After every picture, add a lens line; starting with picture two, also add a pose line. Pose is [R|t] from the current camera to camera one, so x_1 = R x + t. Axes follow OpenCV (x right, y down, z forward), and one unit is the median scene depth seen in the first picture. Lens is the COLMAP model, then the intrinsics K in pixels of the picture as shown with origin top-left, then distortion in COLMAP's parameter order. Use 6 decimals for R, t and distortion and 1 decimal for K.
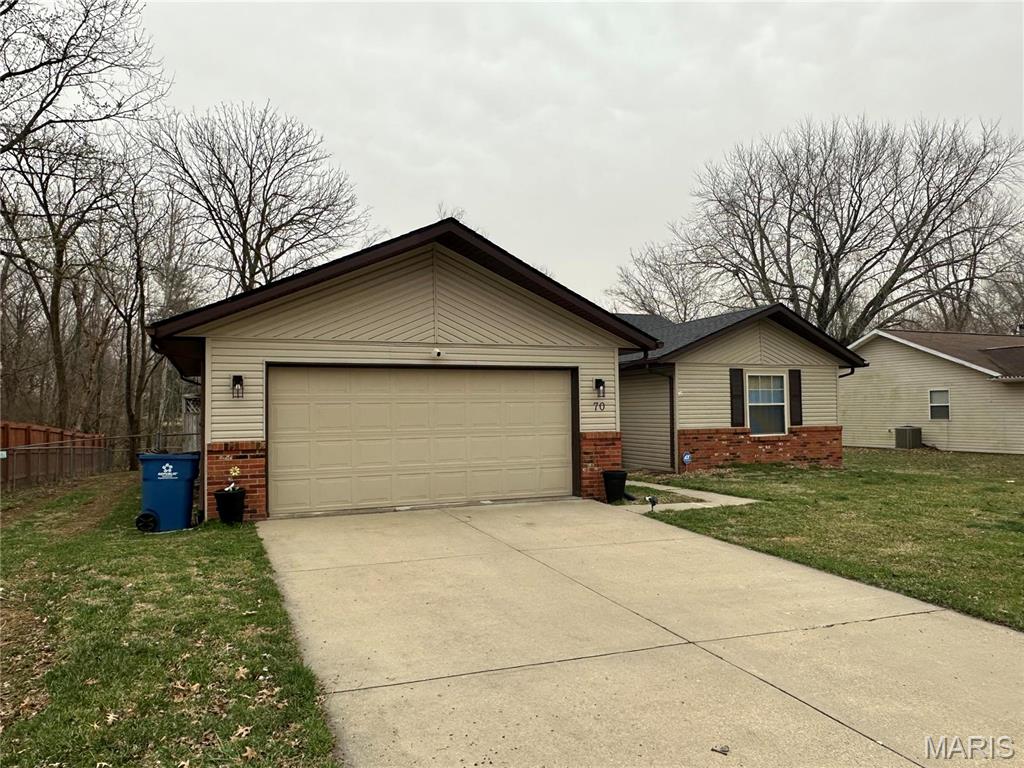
lens RADIAL K [[721.0, 0, 512.2], [0, 721.0, 383.0], [0, 0, 1]] dist [-0.003732, -0.000662]
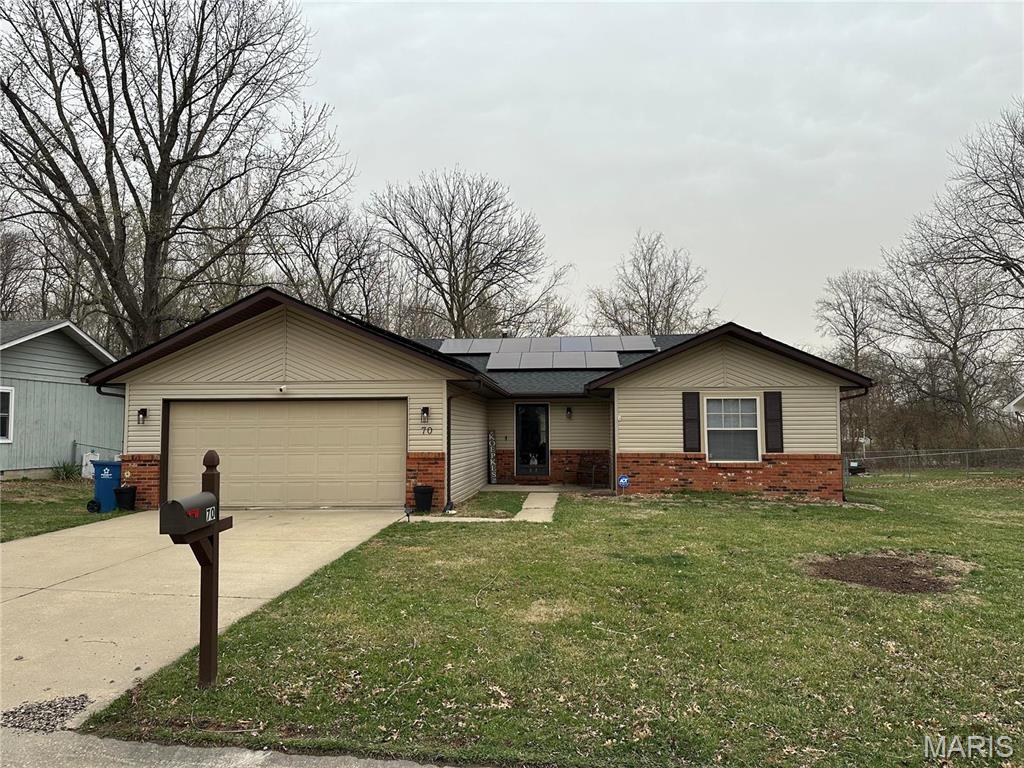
lens RADIAL K [[715.9, 0, 515.1], [0, 715.9, 380.5], [0, 0, 1]] dist [0.131935, -0.221842]
pose [[0.884433, -0.024741, -0.466011, 0.559850], [0.010828, 0.999413, -0.032508, -0.006522], [0.466542, 0.023705, 0.884181, 0.026861]]
